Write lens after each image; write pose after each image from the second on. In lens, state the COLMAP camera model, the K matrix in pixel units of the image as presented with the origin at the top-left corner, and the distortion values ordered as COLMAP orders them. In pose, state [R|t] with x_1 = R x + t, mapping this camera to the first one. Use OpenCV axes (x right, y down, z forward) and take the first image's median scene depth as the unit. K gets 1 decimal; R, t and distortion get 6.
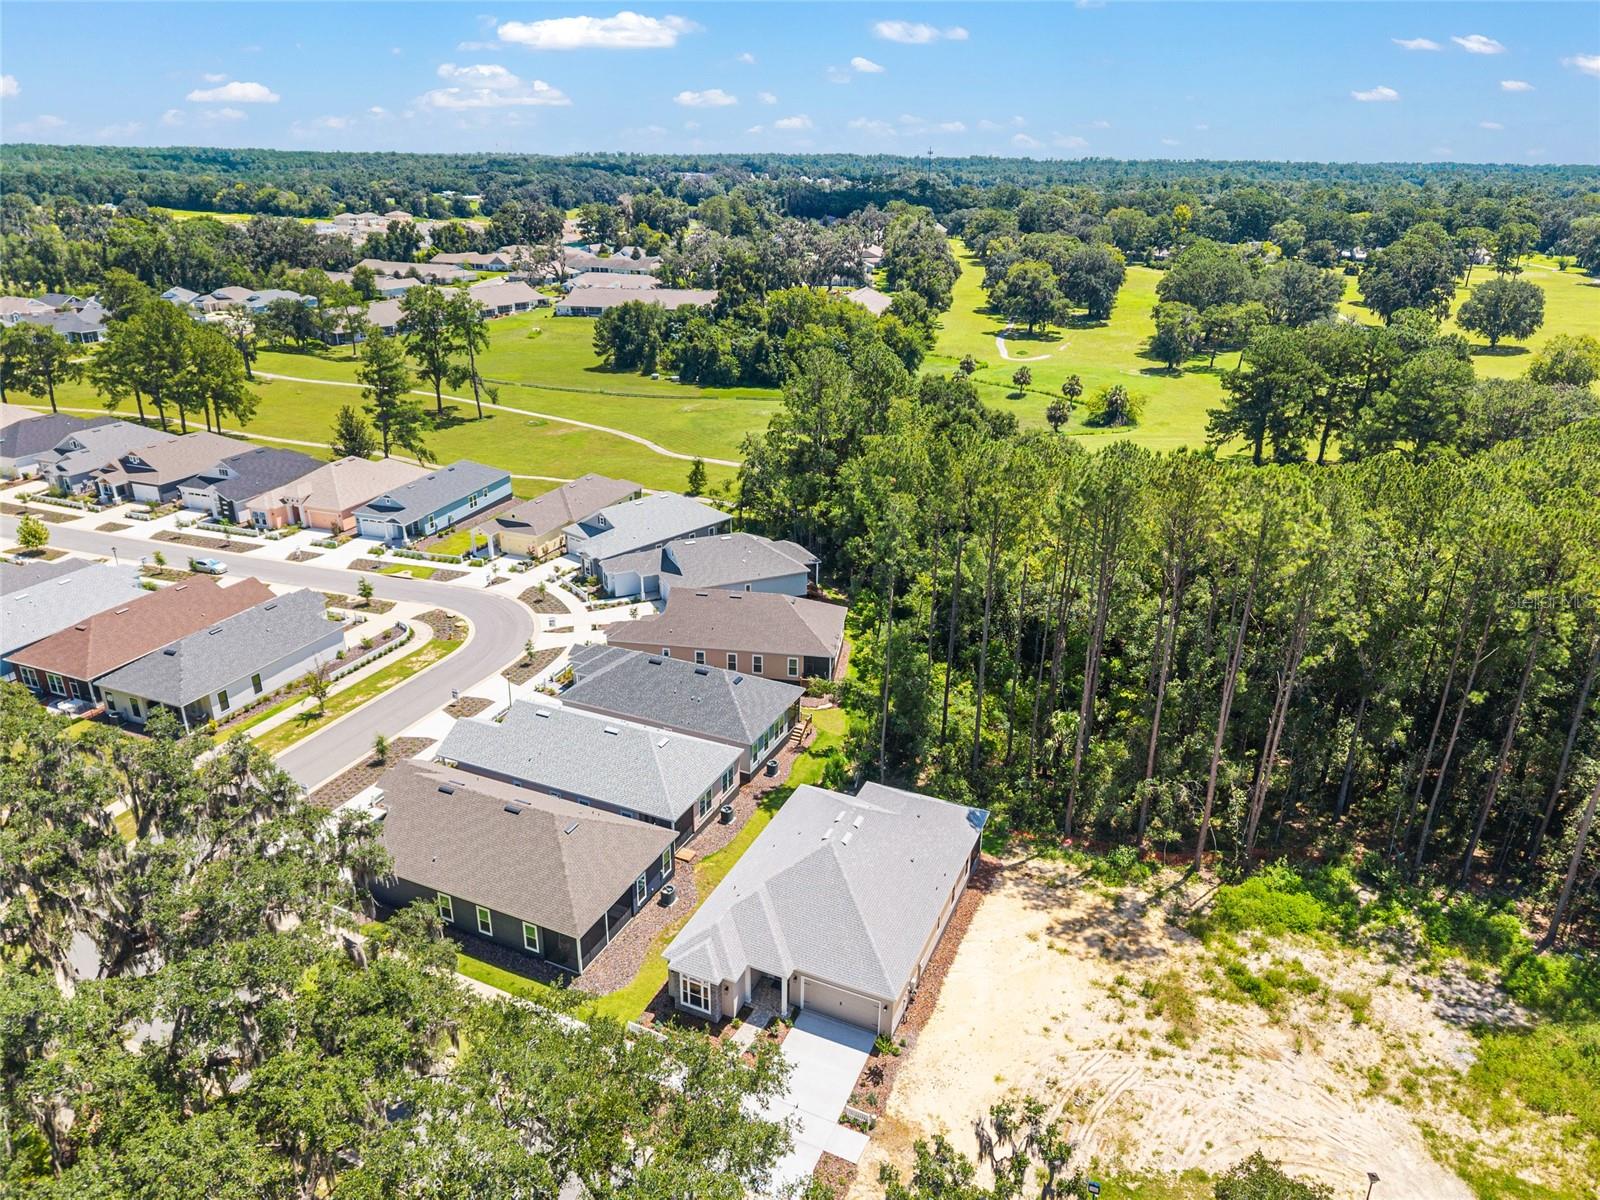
lens RADIAL K [[1072.3, 0, 791.8], [0, 1072.3, 597.7], [0, 0, 1]] dist [0.049272, -0.060903]
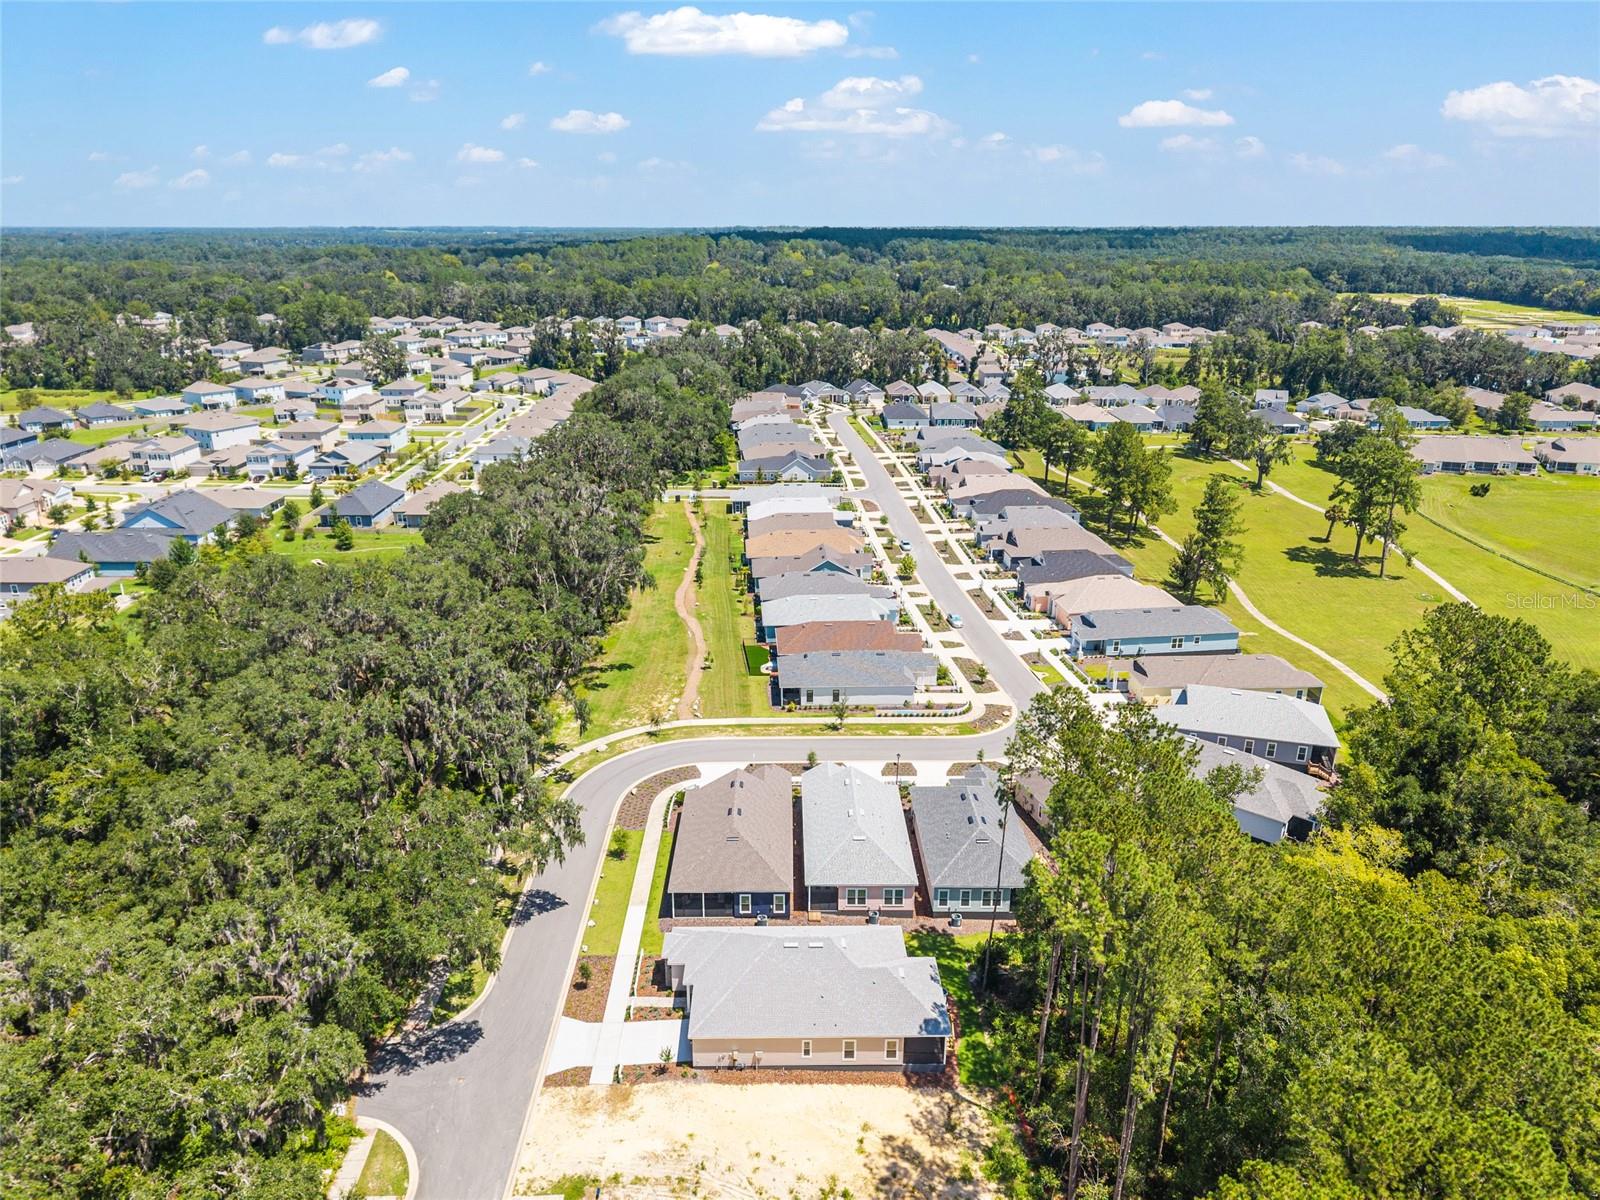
lens RADIAL K [[1072.3, 0, 791.8], [0, 1072.3, 597.7], [0, 0, 1]] dist [0.049272, -0.060903]
pose [[0.429300, 0.289650, -0.855456, 0.890569], [-0.341864, 0.928817, 0.142929, -0.298775], [0.835961, 0.231090, 0.497761, 0.219624]]
